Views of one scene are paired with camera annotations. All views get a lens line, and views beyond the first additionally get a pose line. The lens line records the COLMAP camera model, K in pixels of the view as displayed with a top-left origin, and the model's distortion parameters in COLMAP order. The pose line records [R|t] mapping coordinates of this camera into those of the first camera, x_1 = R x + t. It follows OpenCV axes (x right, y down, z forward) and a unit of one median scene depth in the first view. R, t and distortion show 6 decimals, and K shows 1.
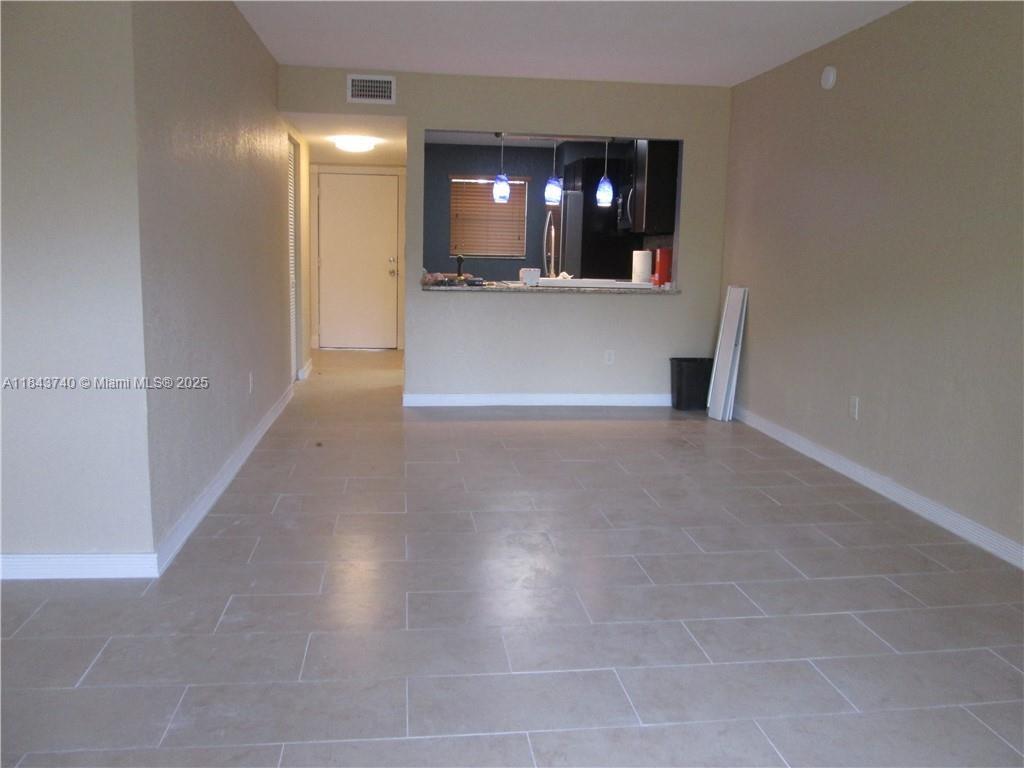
lens RADIAL K [[846.3, 0, 511.7], [0, 846.3, 377.8], [0, 0, 1]] dist [-0.010783, -0.079224]
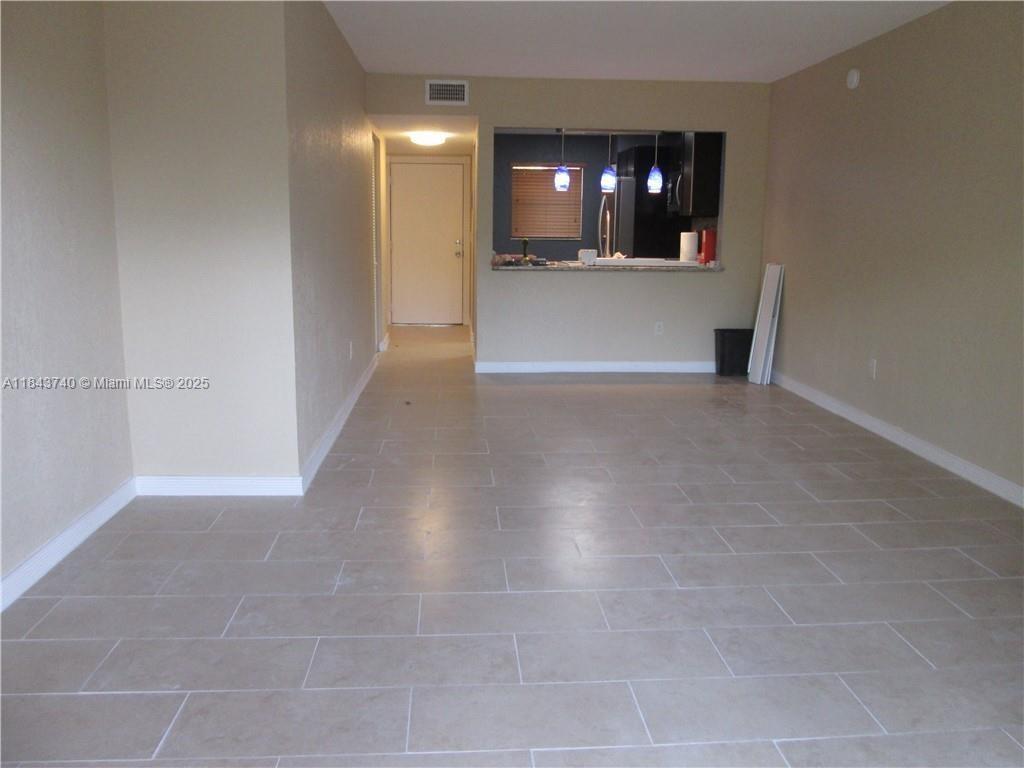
lens RADIAL K [[846.3, 0, 511.7], [0, 846.3, 377.8], [0, 0, 1]] dist [-0.010783, -0.079224]
pose [[0.998135, -0.002051, -0.061004, -0.011088], [0.003516, 0.999708, 0.023919, 0.013767], [0.060937, -0.024089, 0.997851, -0.131049]]
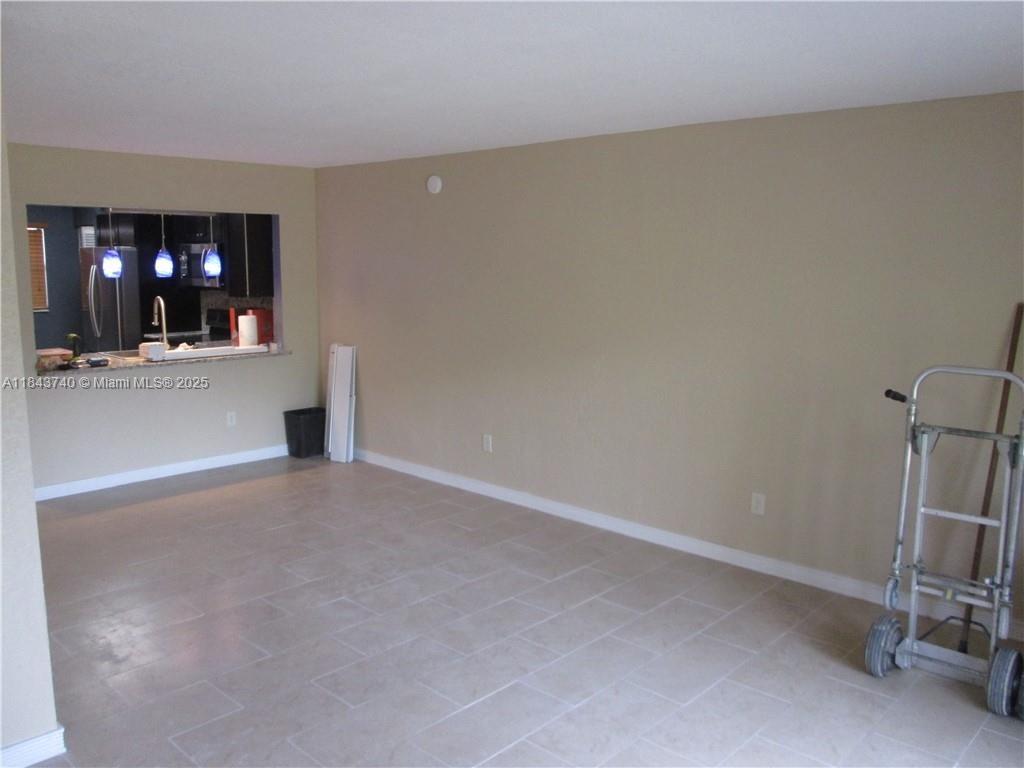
lens RADIAL K [[846.3, 0, 511.7], [0, 846.3, 377.8], [0, 0, 1]] dist [-0.010783, -0.079224]
pose [[0.769230, -0.103283, 0.630569, -0.287569], [0.102234, 0.994030, 0.038101, -0.083787], [-0.630740, 0.035157, 0.775197, -0.039830]]
